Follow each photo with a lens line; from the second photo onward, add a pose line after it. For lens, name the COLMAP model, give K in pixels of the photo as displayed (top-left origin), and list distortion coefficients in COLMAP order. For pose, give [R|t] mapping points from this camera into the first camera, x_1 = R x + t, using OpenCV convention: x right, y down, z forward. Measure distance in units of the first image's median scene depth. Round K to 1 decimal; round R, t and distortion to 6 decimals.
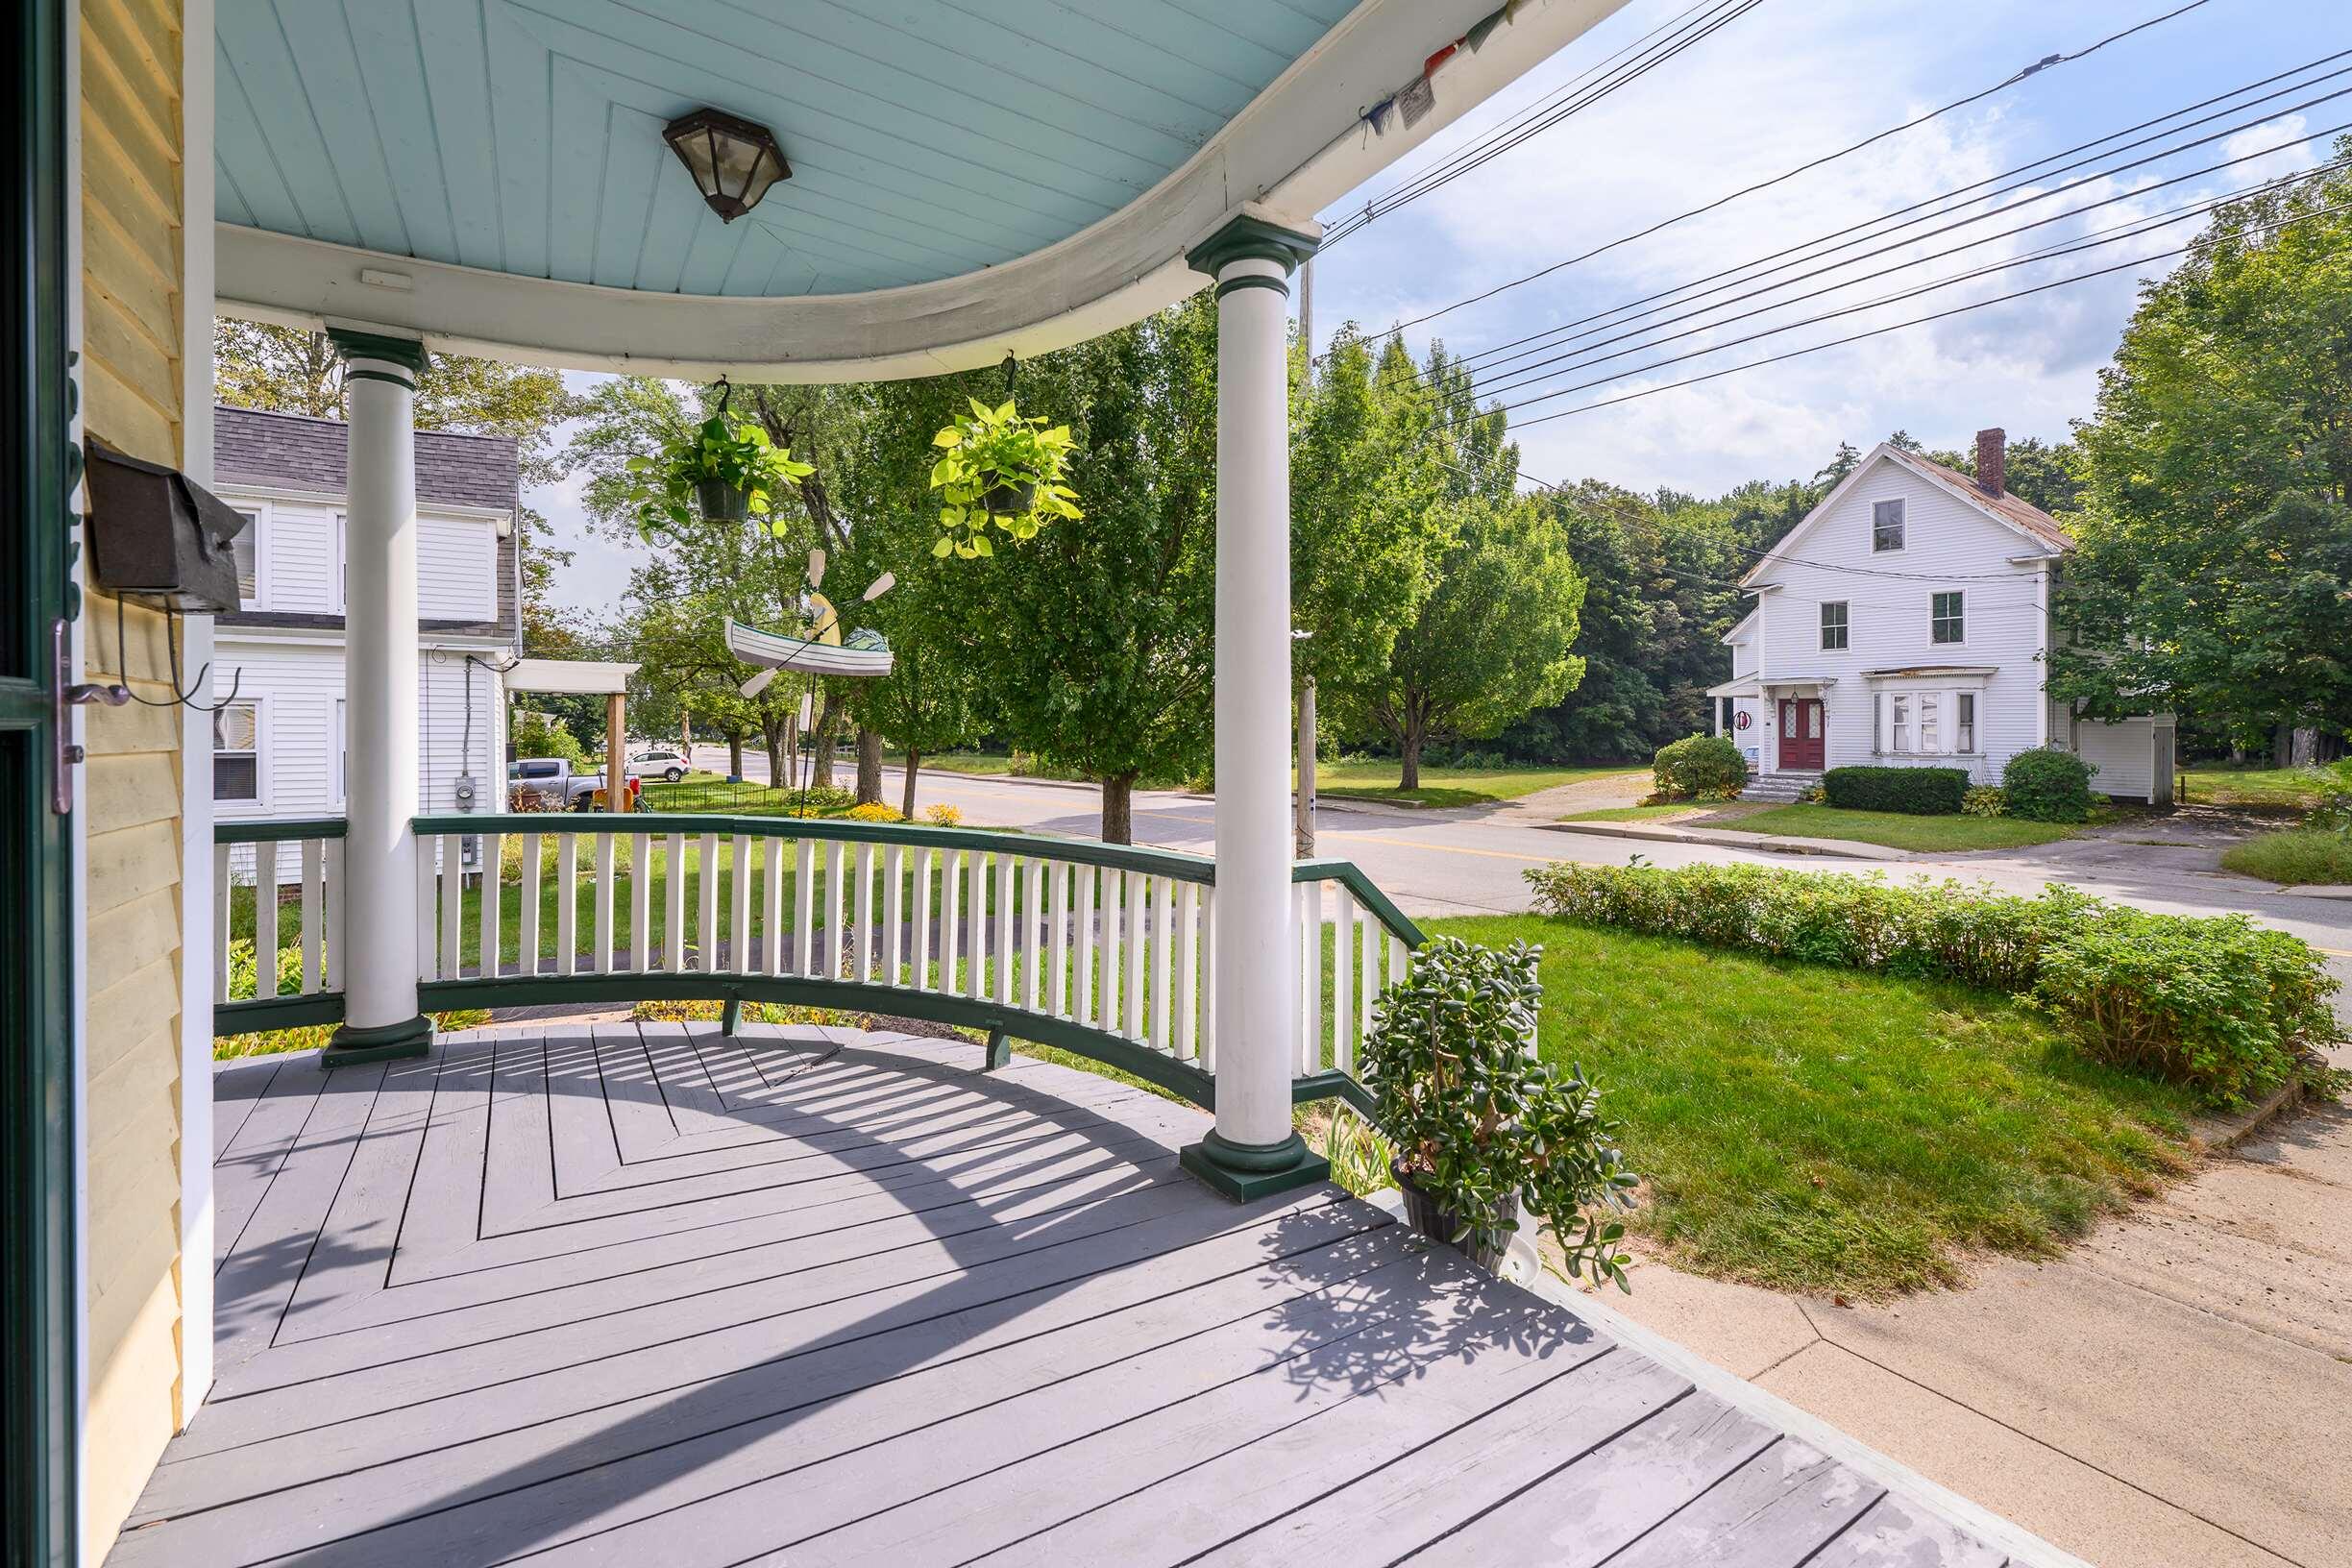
lens RADIAL K [[1003.1, 0, 1142.3], [0, 1003.1, 727.4], [0, 0, 1]] dist [0.001308, 0.000035]
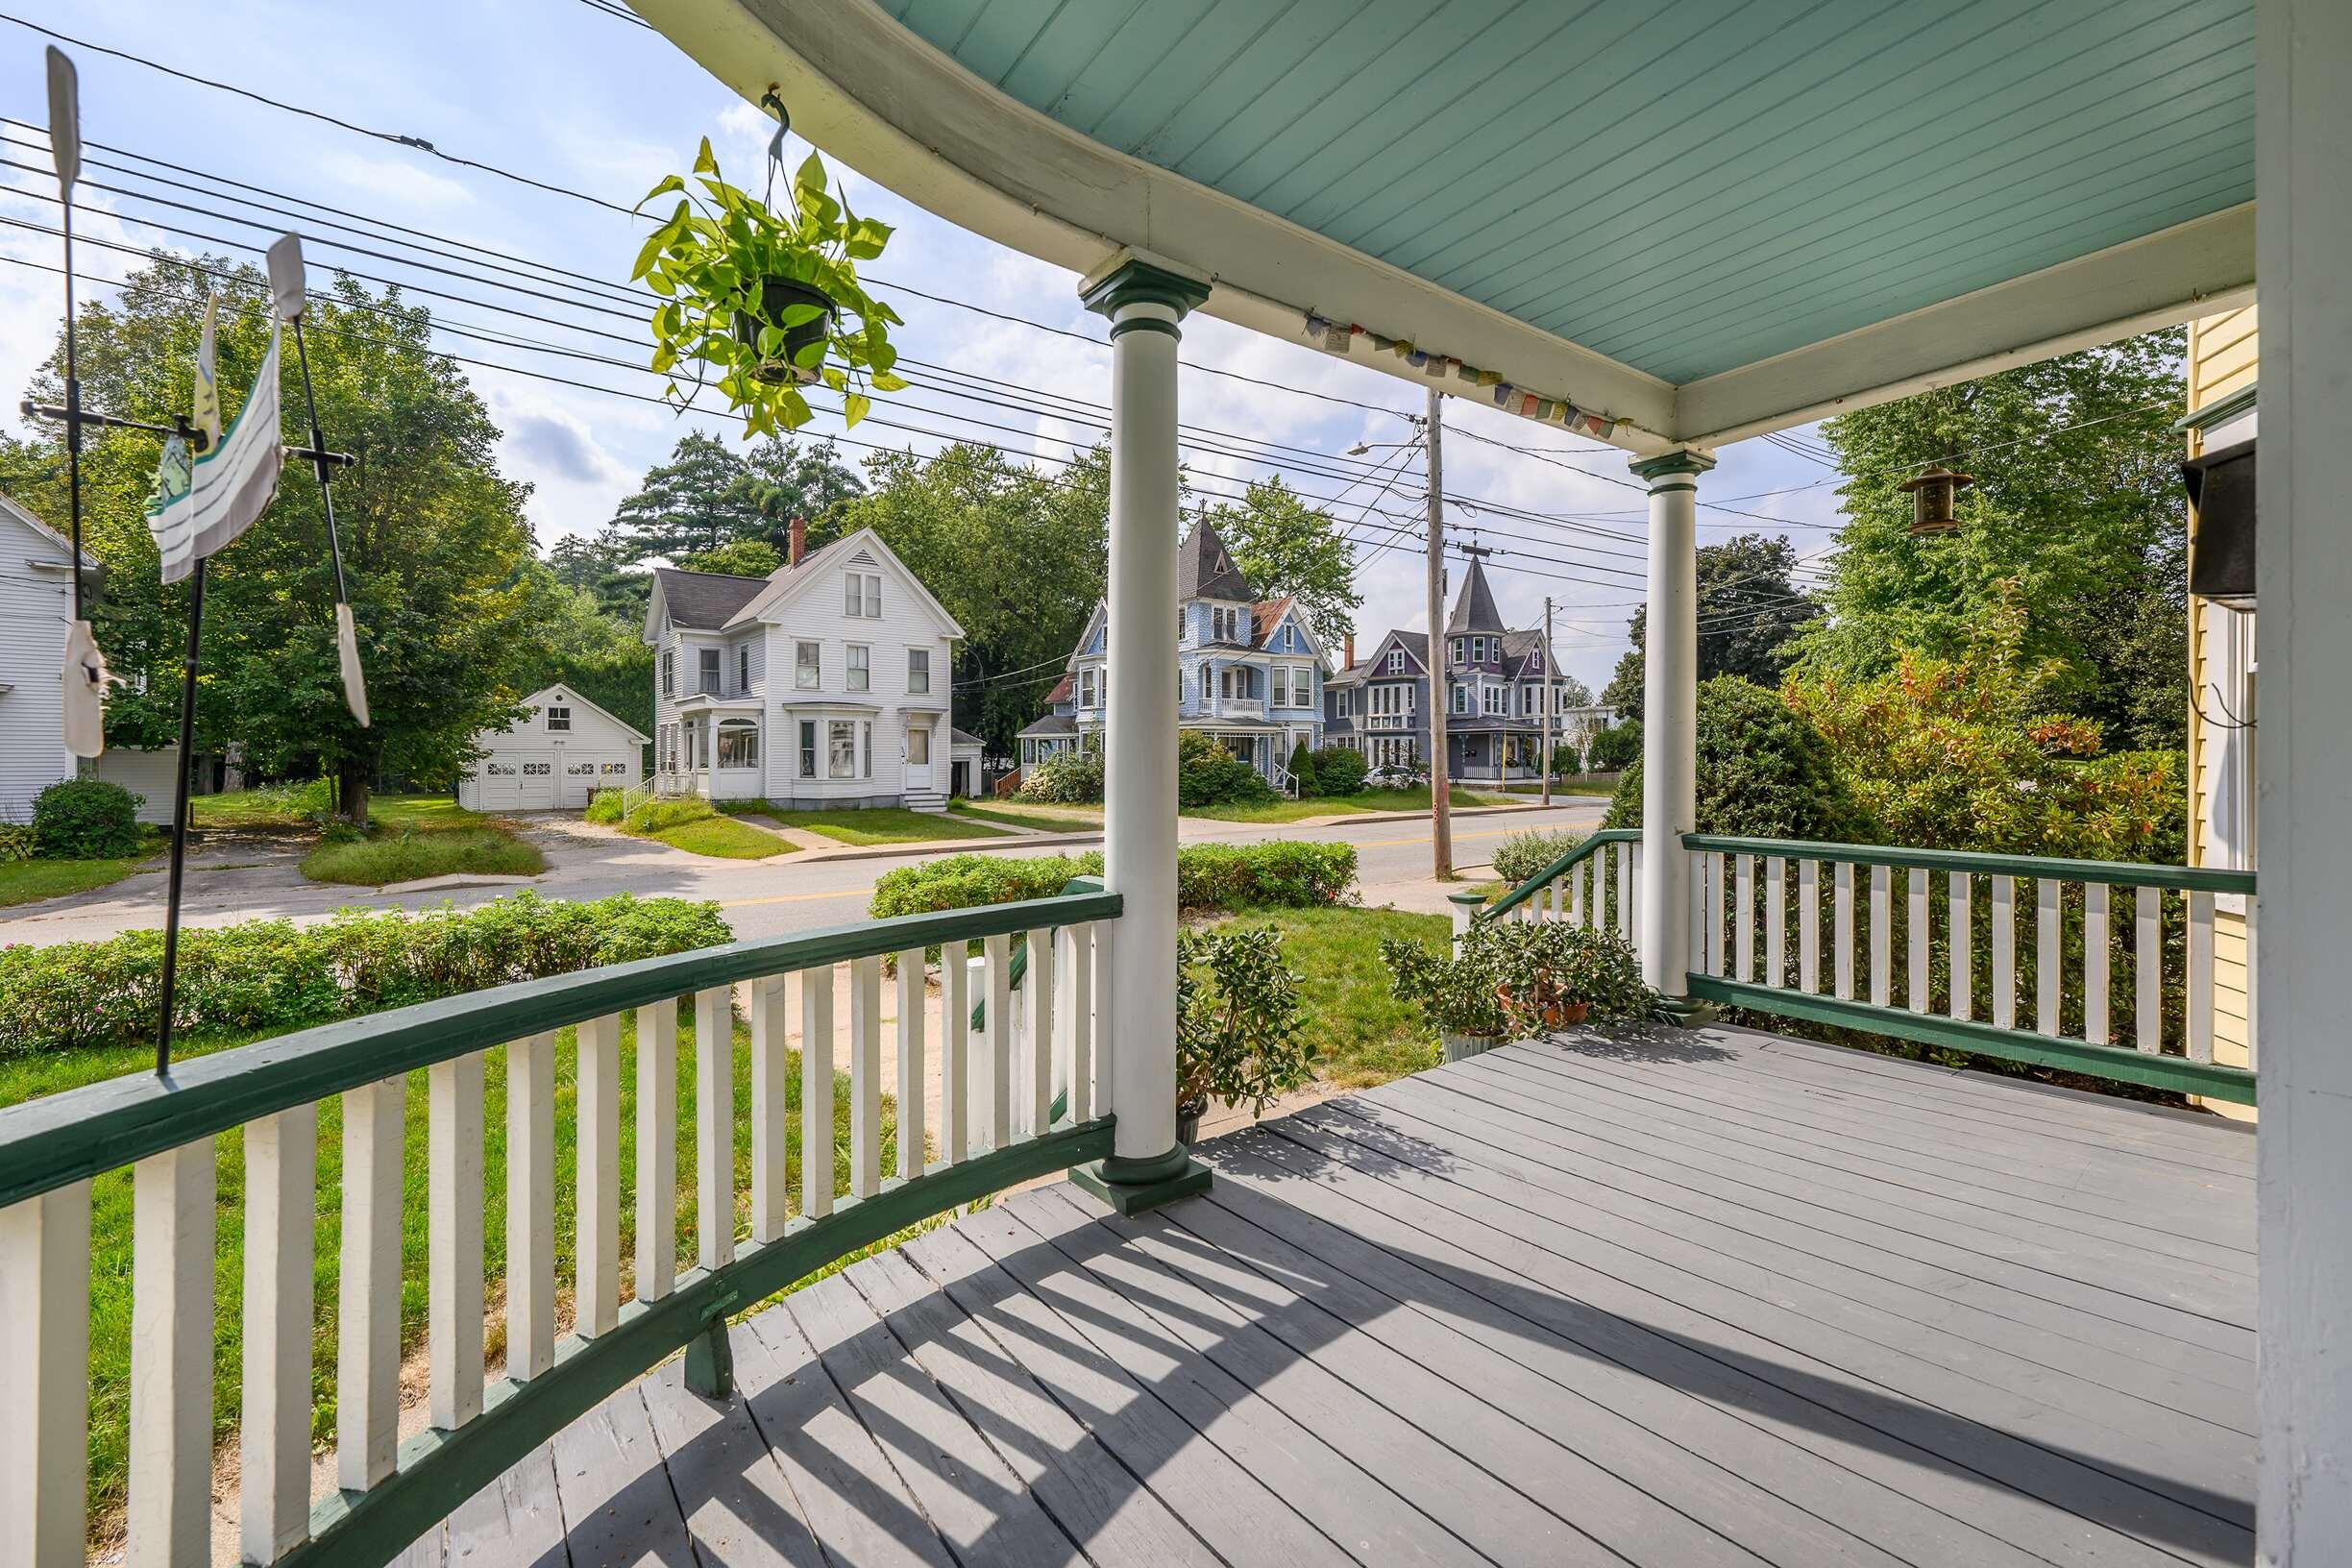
lens RADIAL K [[1003.1, 0, 1166.8], [0, 1003.1, 751.8], [0, 0, 1]] dist [0.001308, 0.000035]
pose [[-0.085945, 0.000455, 0.996300, -0.860799], [0.003129, 0.999995, -0.000187, -0.002403], [-0.996295, 0.003101, -0.085946, 0.988489]]
